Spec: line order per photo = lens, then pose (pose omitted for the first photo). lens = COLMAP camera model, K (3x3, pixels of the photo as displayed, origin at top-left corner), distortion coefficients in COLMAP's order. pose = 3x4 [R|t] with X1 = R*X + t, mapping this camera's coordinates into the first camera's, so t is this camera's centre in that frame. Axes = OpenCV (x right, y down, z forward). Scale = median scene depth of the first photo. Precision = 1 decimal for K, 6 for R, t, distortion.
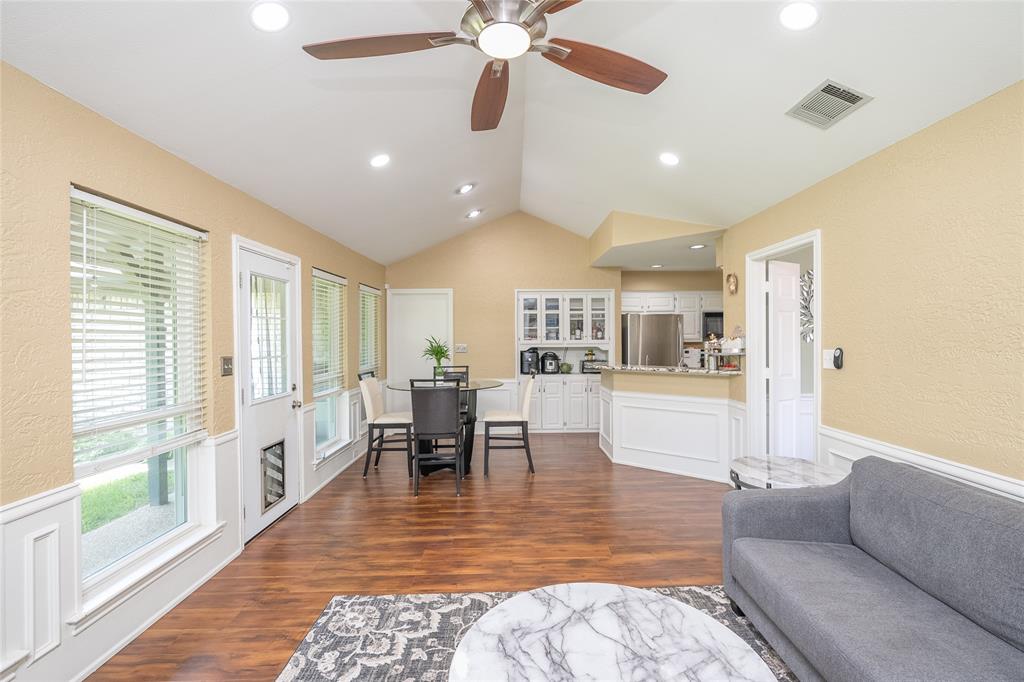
lens RADIAL K [[463.5, 0, 517.6], [0, 463.5, 336.6], [0, 0, 1]] dist [-0.009250, 0.004044]
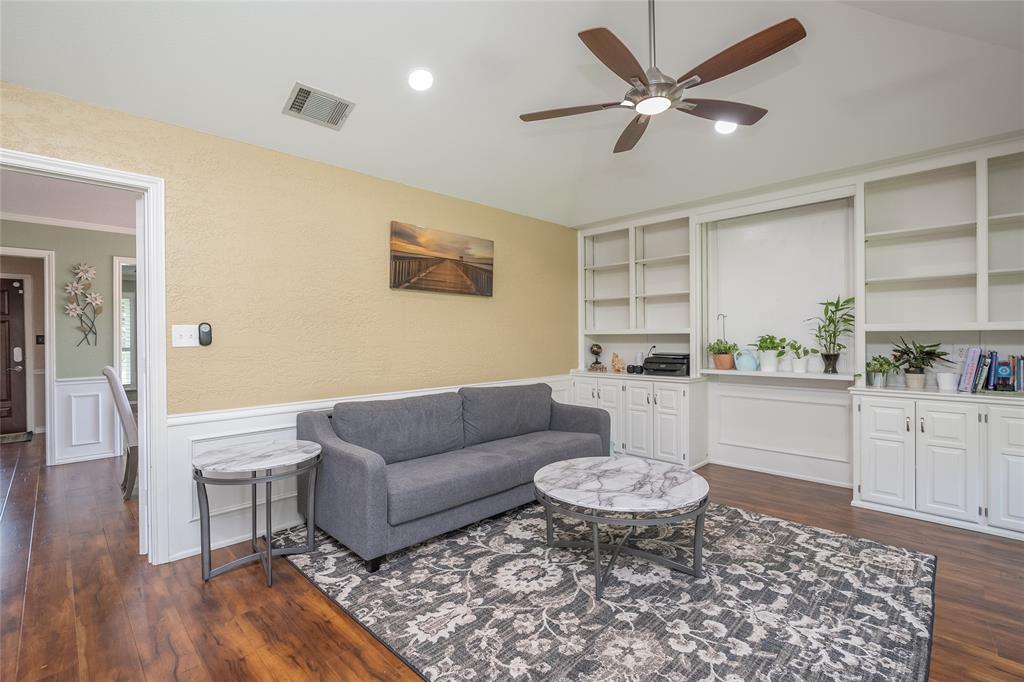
lens RADIAL K [[463.5, 0, 518.2], [0, 463.5, 335.6], [0, 0, 1]] dist [-0.009250, 0.004044]
pose [[-0.701087, 0.013123, 0.712955, -0.505033], [0.012159, 0.999905, -0.006448, 0.079859], [-0.712972, 0.004148, -0.701180, 1.510233]]
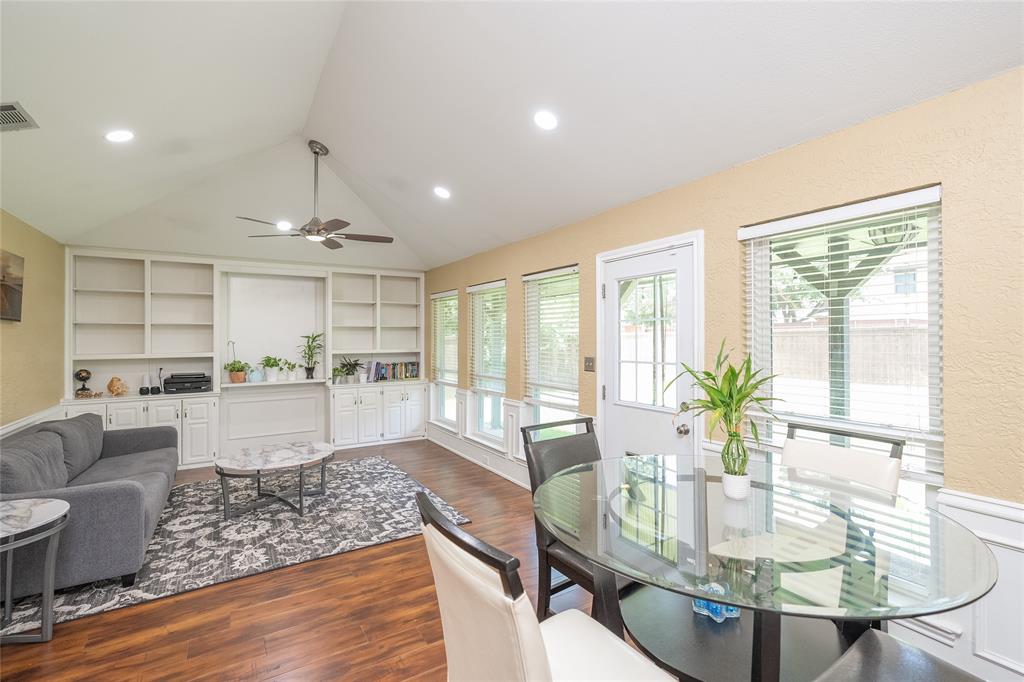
lens RADIAL K [[463.5, 0, 519.2], [0, 463.5, 335.8], [0, 0, 1]] dist [-0.009250, 0.004044]
pose [[-0.852199, 0.009762, -0.523126, 0.246832], [0.012476, 0.999921, -0.001666, -0.016089], [0.523069, -0.007946, -0.852254, 2.536698]]
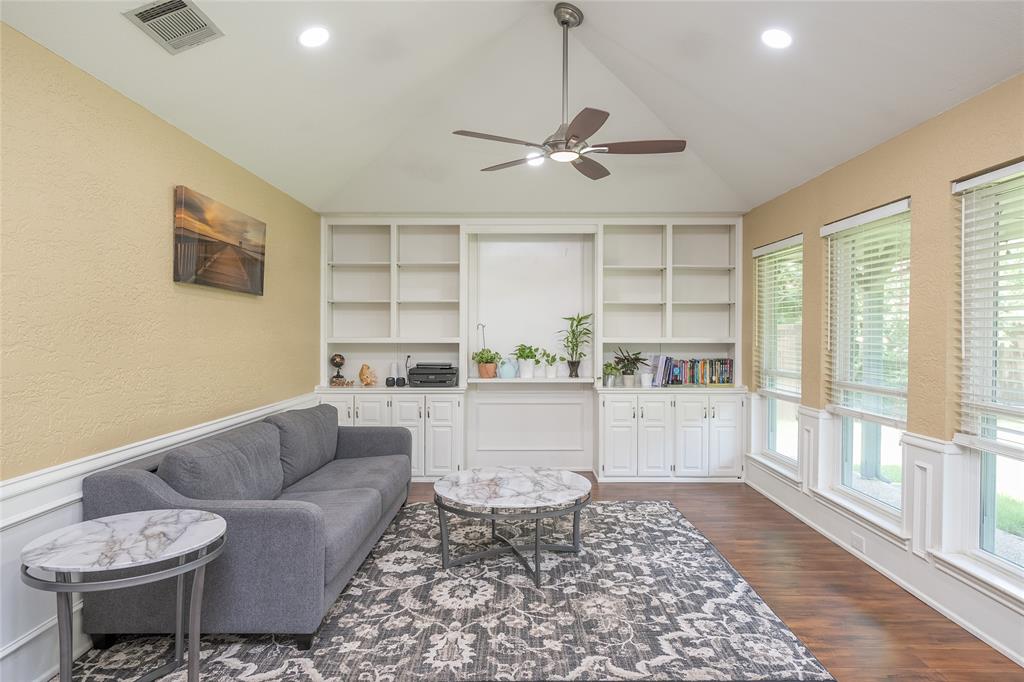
lens RADIAL K [[598.4, 0, 516.7], [0, 598.4, 334.8], [0, 0, 1]] dist [-0.000390, -0.001057]
pose [[-0.999872, 0.005828, 0.014894, 0.079357], [0.005849, 0.999982, 0.001383, 0.032619], [-0.014885, 0.001470, -0.999888, 2.099616]]
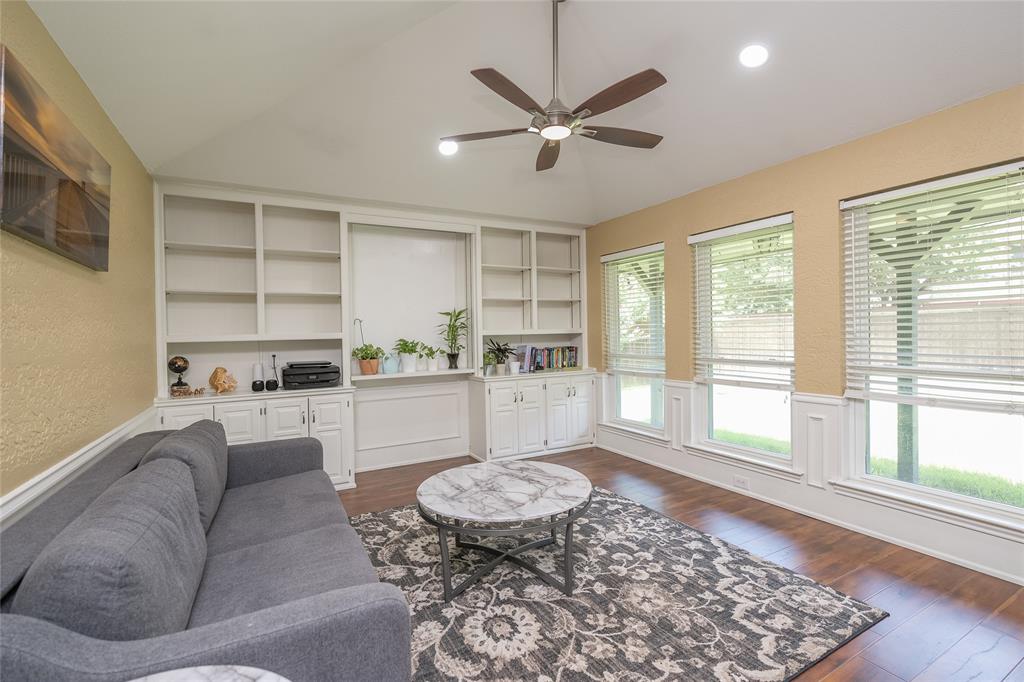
lens RADIAL K [[463.5, 0, 519.4], [0, 463.5, 336.4], [0, 0, 1]] dist [-0.009250, 0.004044]
pose [[-0.880583, 0.028190, -0.473053, 0.582125], [0.027295, 0.999589, 0.008758, 0.061598], [0.473106, -0.005200, -0.880990, 1.538542]]
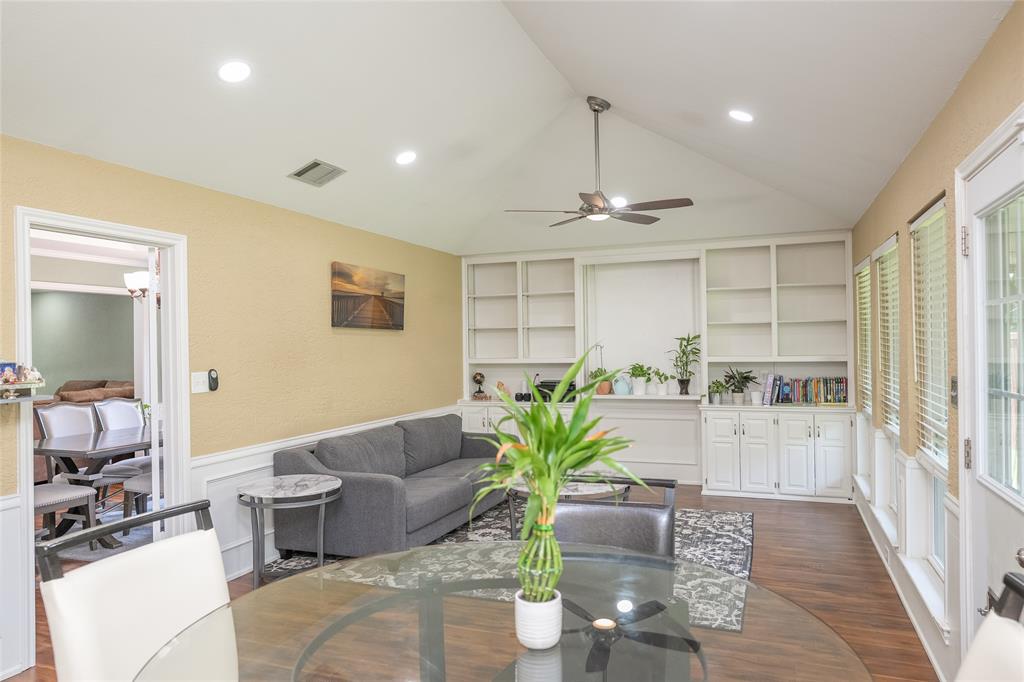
lens RADIAL K [[680.9, 0, 516.0], [0, 680.9, 335.5], [0, 0, 1]] dist [0.007251, 0.000198]
pose [[-0.928169, 0.026662, 0.371203, -0.549231], [0.021919, 0.999615, -0.016991, -0.010073], [-0.371513, -0.007634, -0.928396, 2.649142]]
